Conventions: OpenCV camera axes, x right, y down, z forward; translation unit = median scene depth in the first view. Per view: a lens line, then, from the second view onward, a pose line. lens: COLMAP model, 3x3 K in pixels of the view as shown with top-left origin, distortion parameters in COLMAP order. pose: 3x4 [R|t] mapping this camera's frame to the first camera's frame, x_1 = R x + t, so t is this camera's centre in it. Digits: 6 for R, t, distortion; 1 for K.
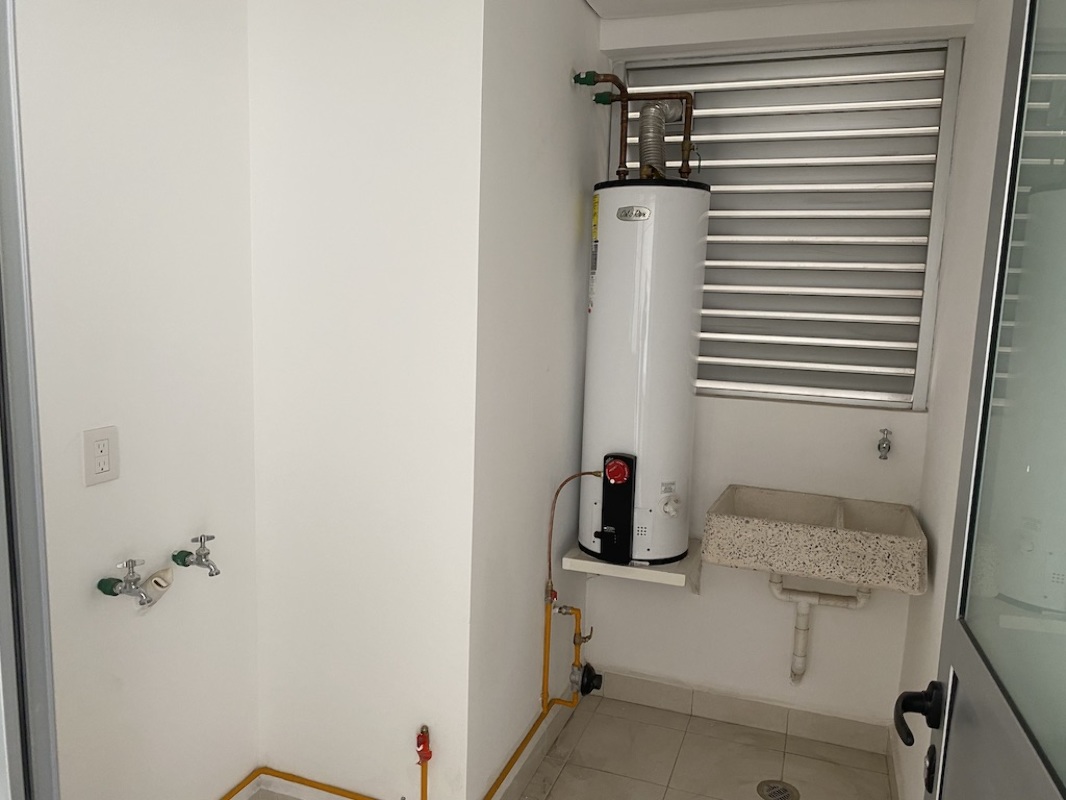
lens RADIAL K [[812.4, 0, 525.7], [0, 812.4, 379.1], [0, 0, 1]] dist [0.038377, -0.046386]
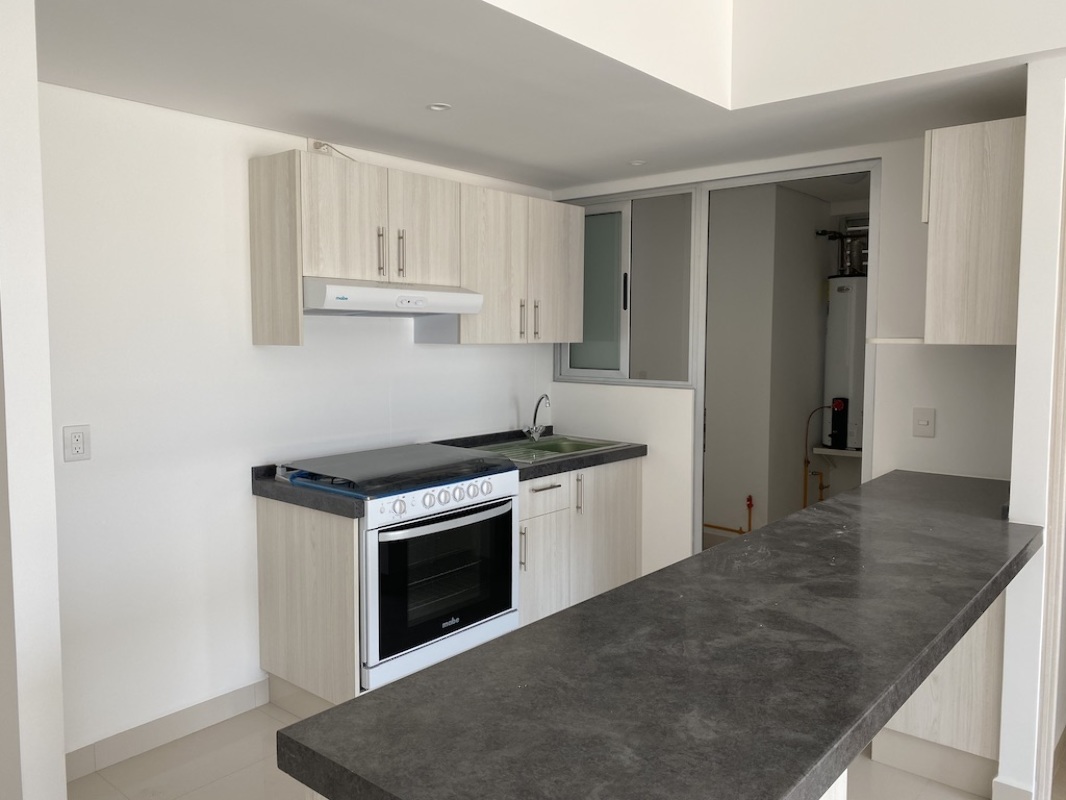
lens RADIAL K [[812.4, 0, 525.7], [0, 812.4, 379.1], [0, 0, 1]] dist [0.038377, -0.046386]
pose [[0.939664, -0.000081, -0.342099, 0.071224], [-0.026335, 0.997015, -0.072574, 0.222429], [0.341084, 0.077204, 0.936857, -1.337700]]
